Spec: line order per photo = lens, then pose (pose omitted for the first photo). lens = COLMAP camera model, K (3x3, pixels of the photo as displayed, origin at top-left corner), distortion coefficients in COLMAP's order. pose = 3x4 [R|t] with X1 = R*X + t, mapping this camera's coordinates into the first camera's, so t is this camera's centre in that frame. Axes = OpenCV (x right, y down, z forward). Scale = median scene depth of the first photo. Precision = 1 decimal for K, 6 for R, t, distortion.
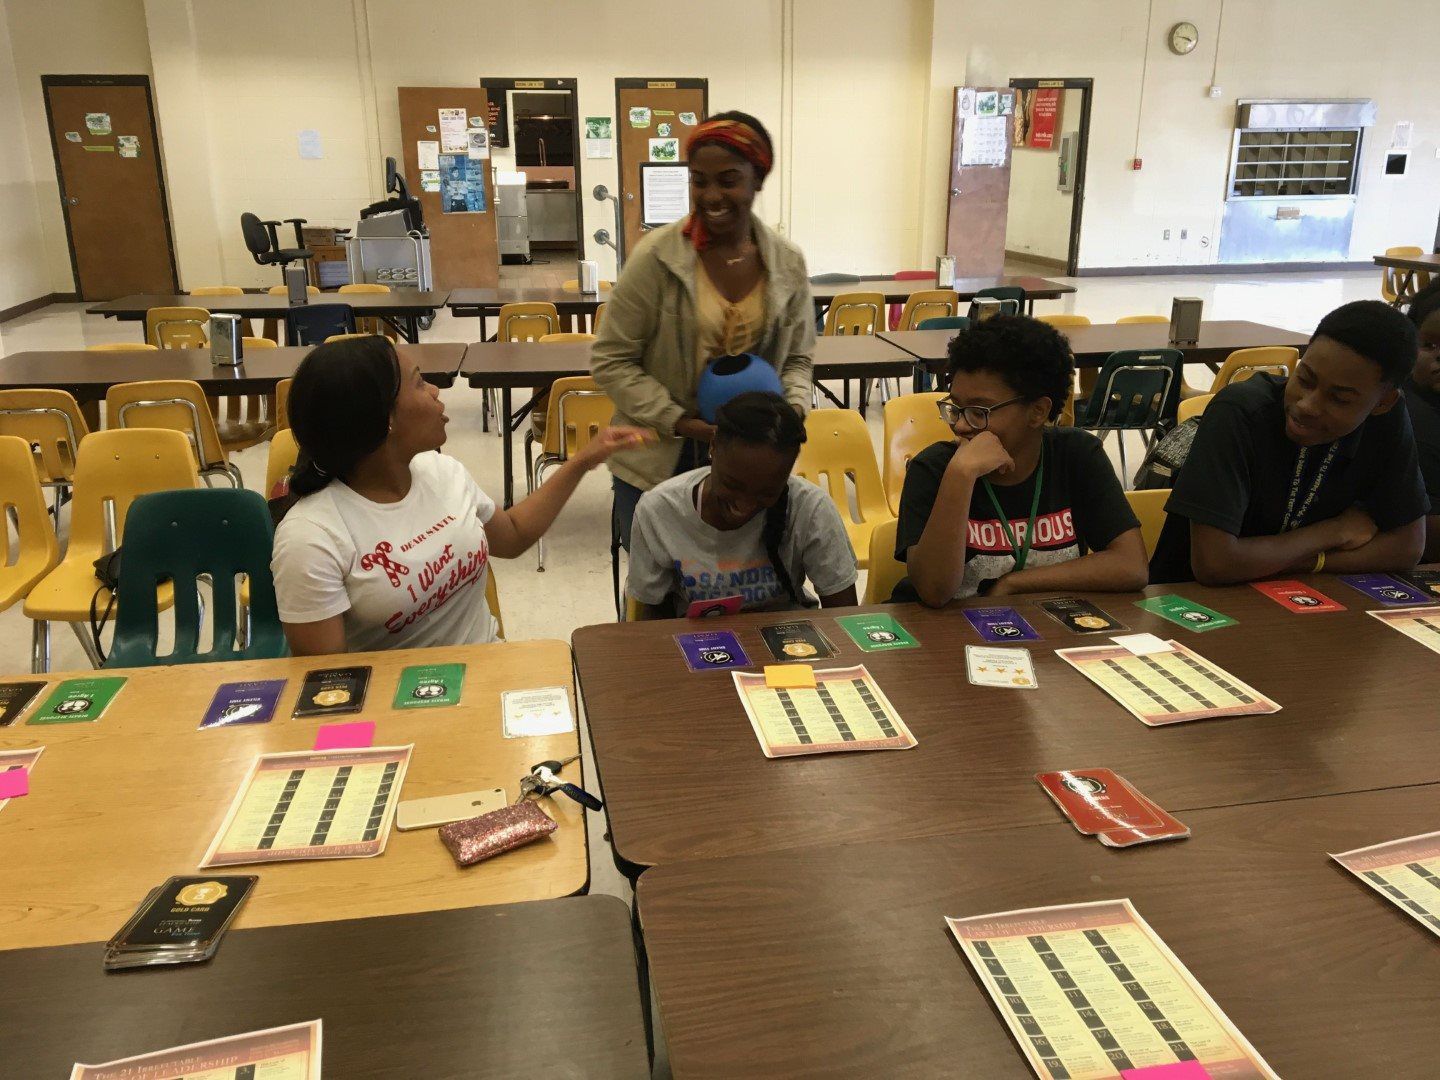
lens RADIAL K [[1206.8, 0, 717.1], [0, 1206.8, 535.8], [0, 0, 1]] dist [0.077362, -0.110204]
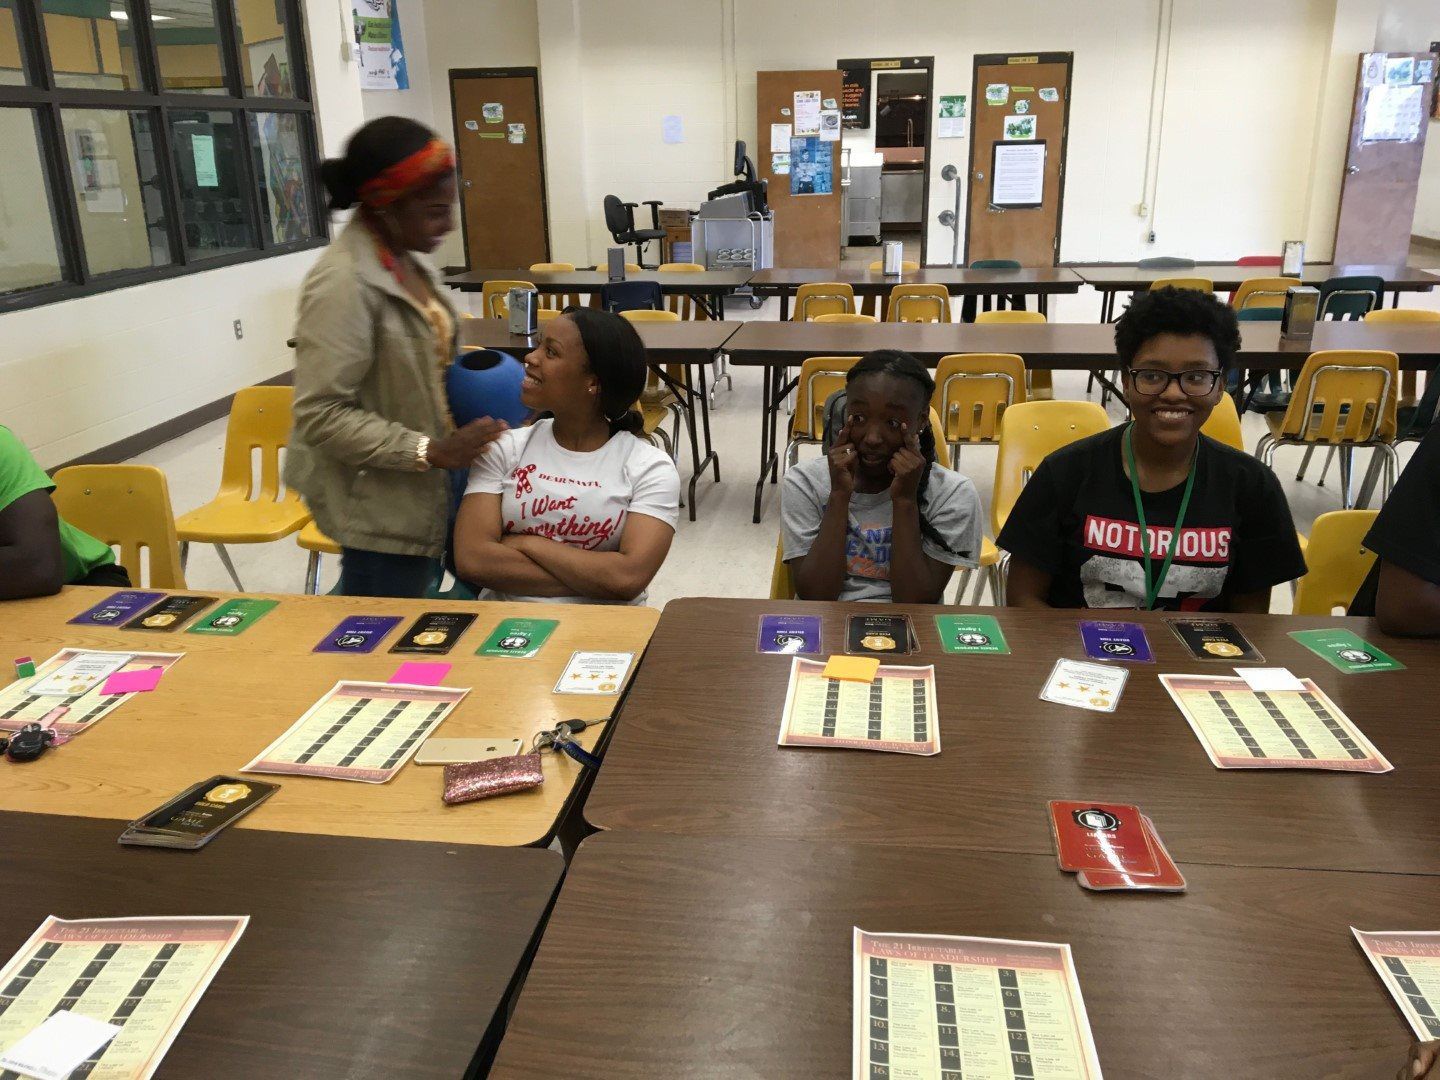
lens RADIAL K [[1206.8, 0, 717.1], [0, 1206.8, 535.8], [0, 0, 1]] dist [0.077362, -0.110204]
pose [[0.954356, 0.083309, -0.286816, 0.032629], [-0.079350, 0.996523, 0.025422, -0.000842], [0.287936, -0.001502, 0.957648, 0.005506]]
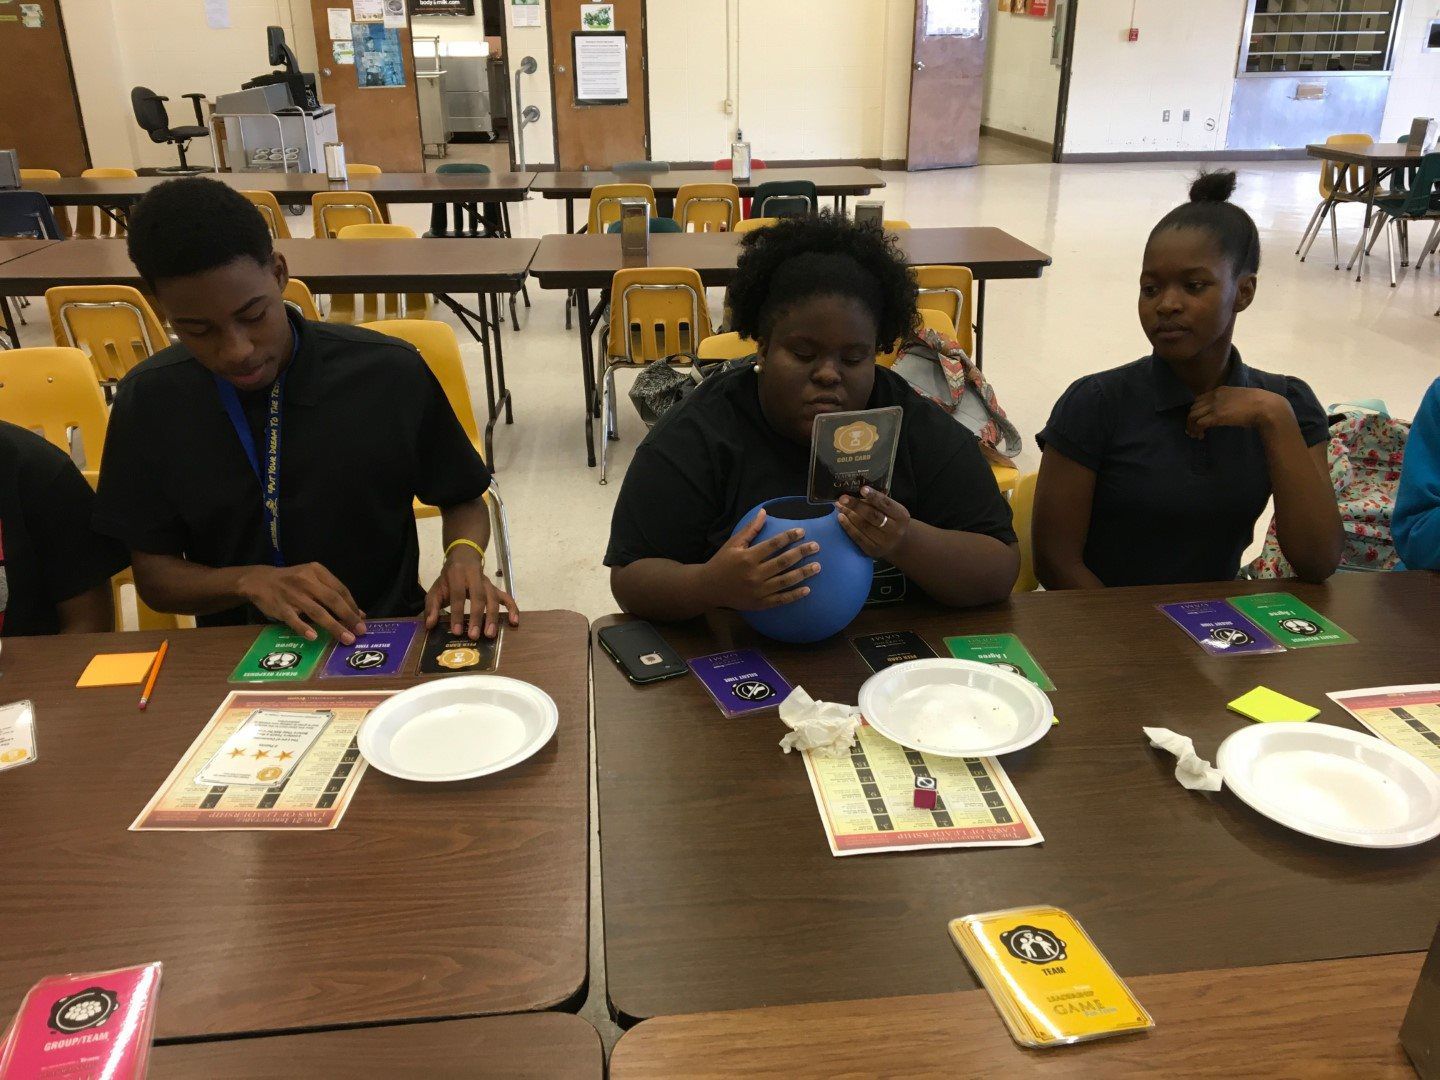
lens RADIAL K [[1210.4, 0, 719.1], [0, 1210.4, 534.0], [0, 0, 1]] dist [0.051302, -0.062403]
pose [[0.996088, 0.033819, -0.081638, 0.142587], [-0.026172, 0.995324, 0.092983, -0.017233], [0.084401, -0.090482, 0.992315, 0.057699]]
